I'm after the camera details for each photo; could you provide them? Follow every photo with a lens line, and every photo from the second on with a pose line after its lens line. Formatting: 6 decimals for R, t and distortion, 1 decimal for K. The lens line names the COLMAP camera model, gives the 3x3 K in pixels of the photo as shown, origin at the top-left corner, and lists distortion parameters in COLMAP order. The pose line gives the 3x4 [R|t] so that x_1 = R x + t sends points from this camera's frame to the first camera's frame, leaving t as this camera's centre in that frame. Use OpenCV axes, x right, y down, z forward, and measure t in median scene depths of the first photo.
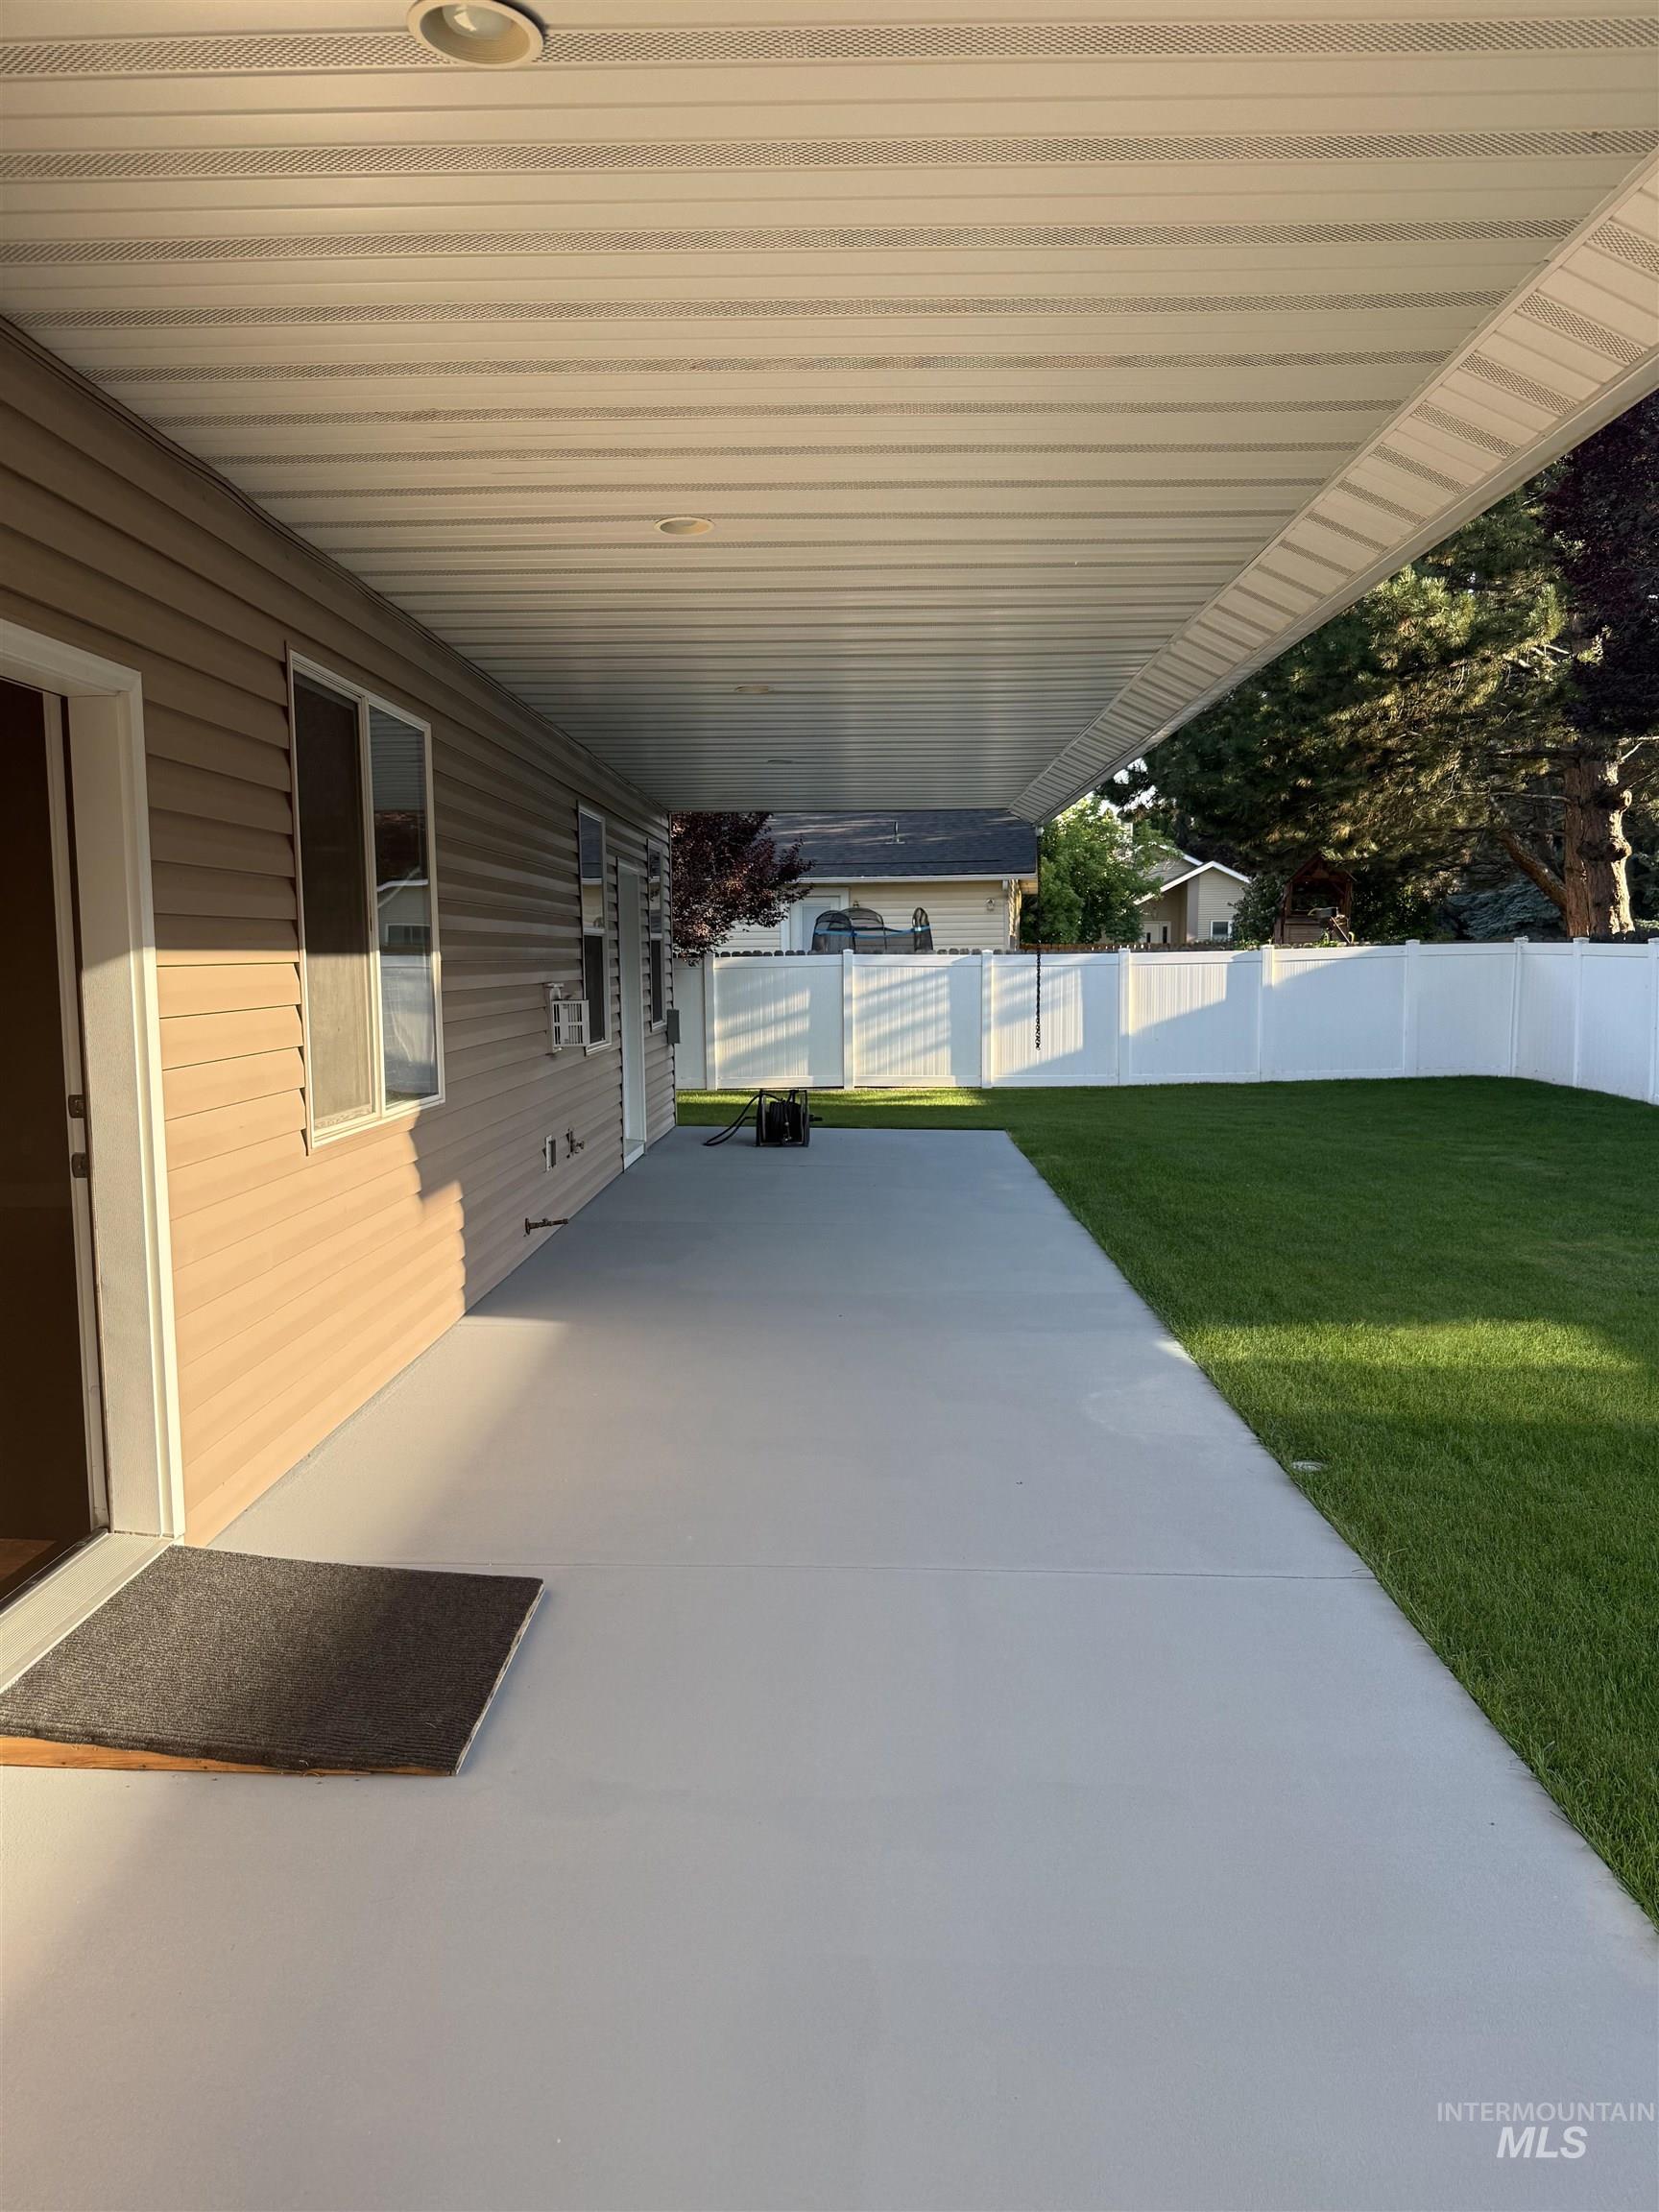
lens RADIAL K [[1536.0, 0, 829.5], [0, 1536.0, 1106.0], [0, 0, 1]] dist [0.155549, -0.290851]
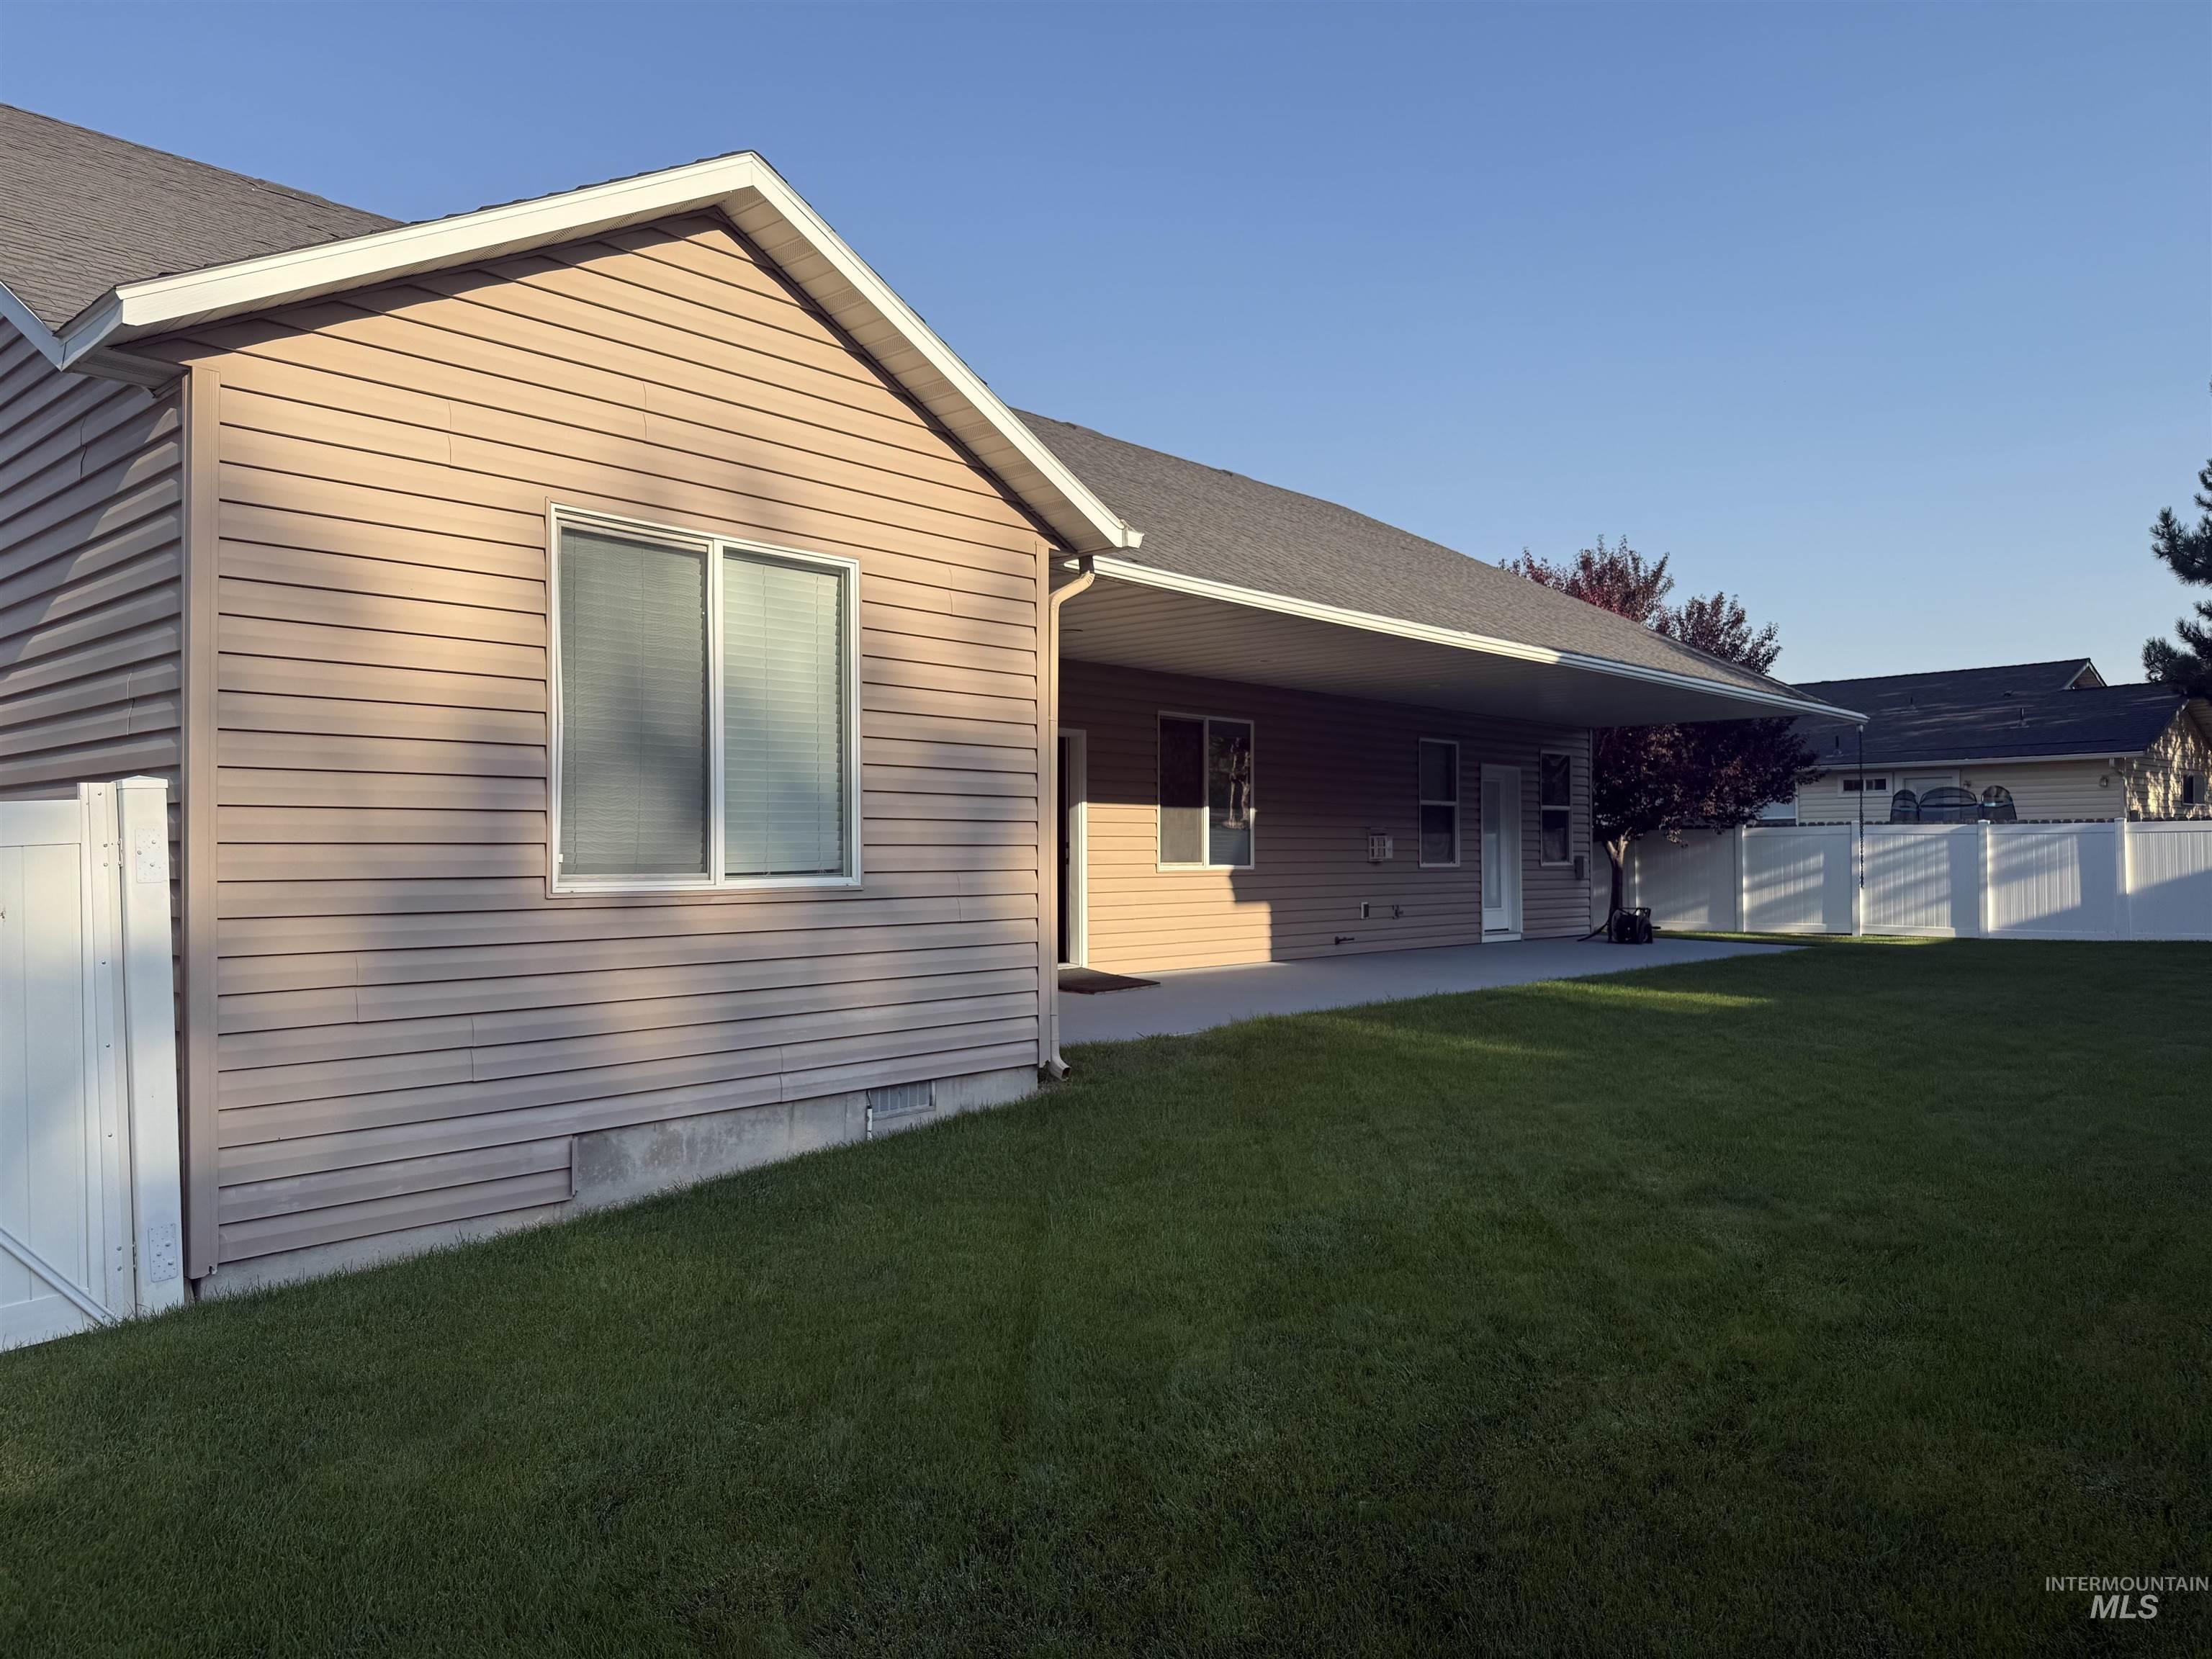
lens RADIAL K [[1536.0, 0, 1111.3], [0, 1536.0, 847.0], [0, 0, 1]] dist [0.155549, -0.290851]
pose [[0.751297, -0.000234, -0.659964, 0.388983], [-0.065851, 0.994983, -0.075317, 0.052891], [0.656670, 0.100045, 0.747513, -0.322343]]
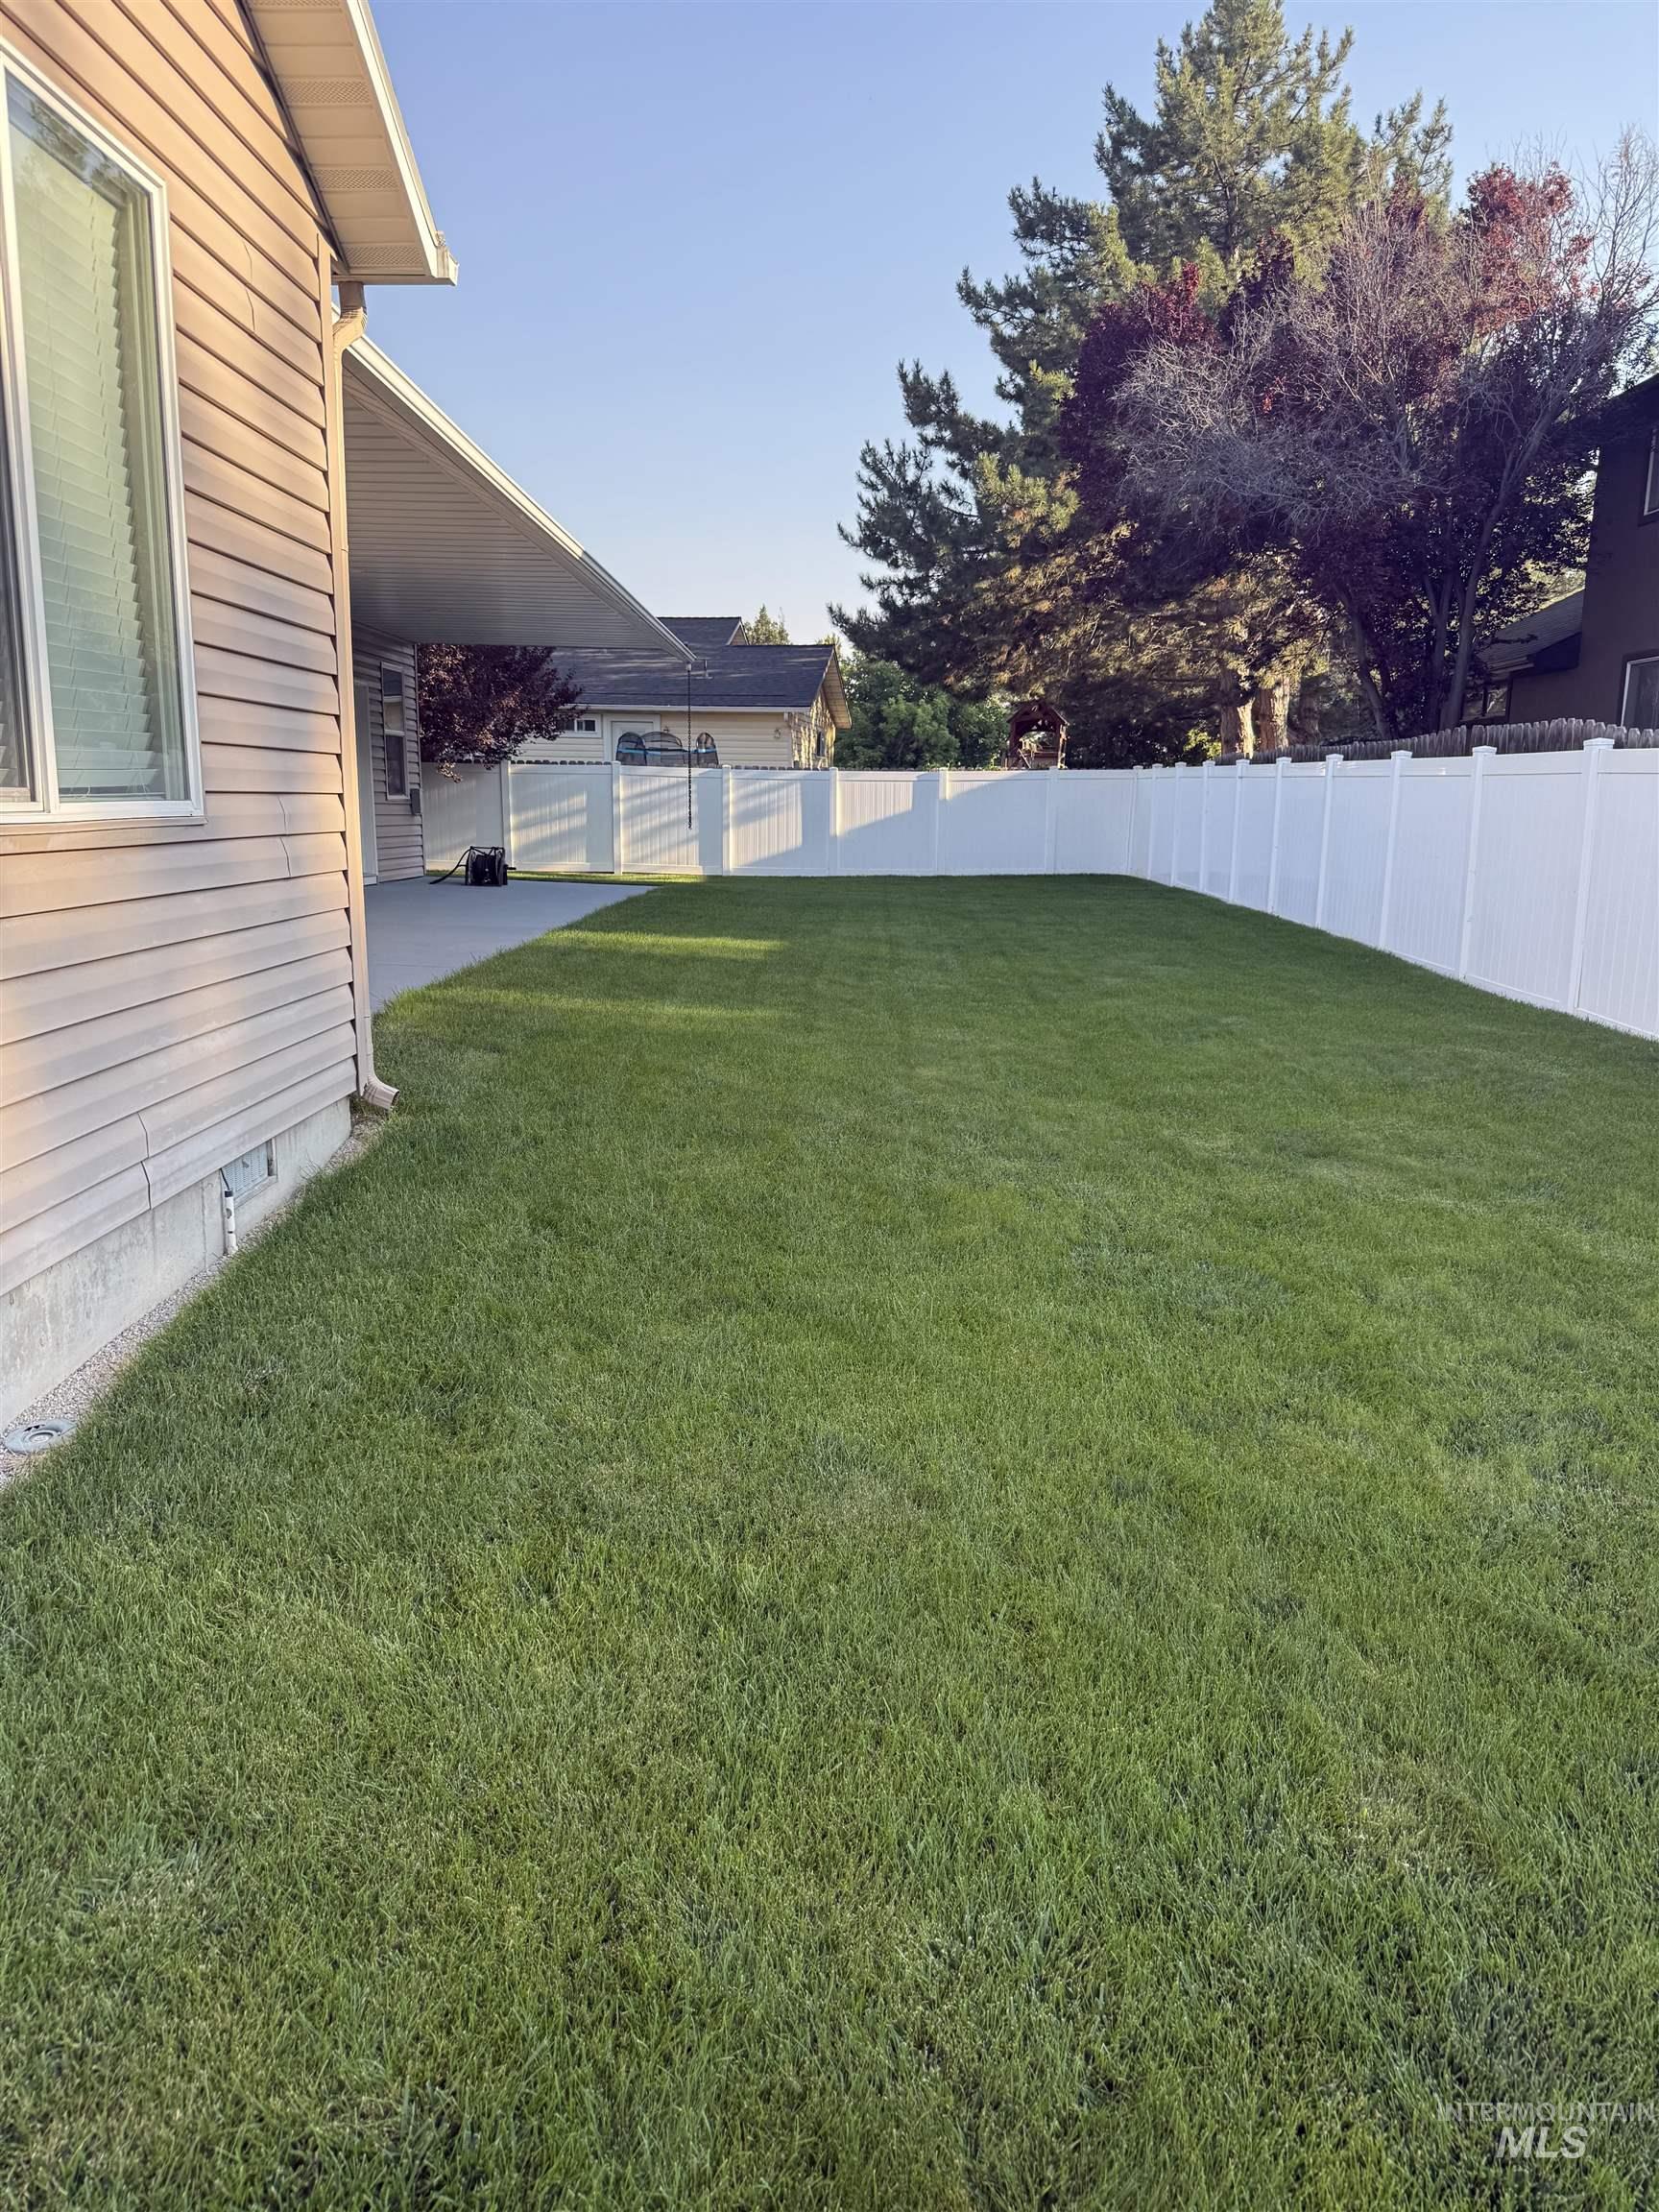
lens RADIAL K [[1536.0, 0, 829.5], [0, 1536.0, 1106.0], [0, 0, 1]] dist [0.155549, -0.290851]
pose [[0.999703, 0.023247, 0.007313, 0.184136], [-0.023841, 0.995127, 0.095680, 0.054909], [-0.005053, -0.095826, 0.995385, -0.298818]]
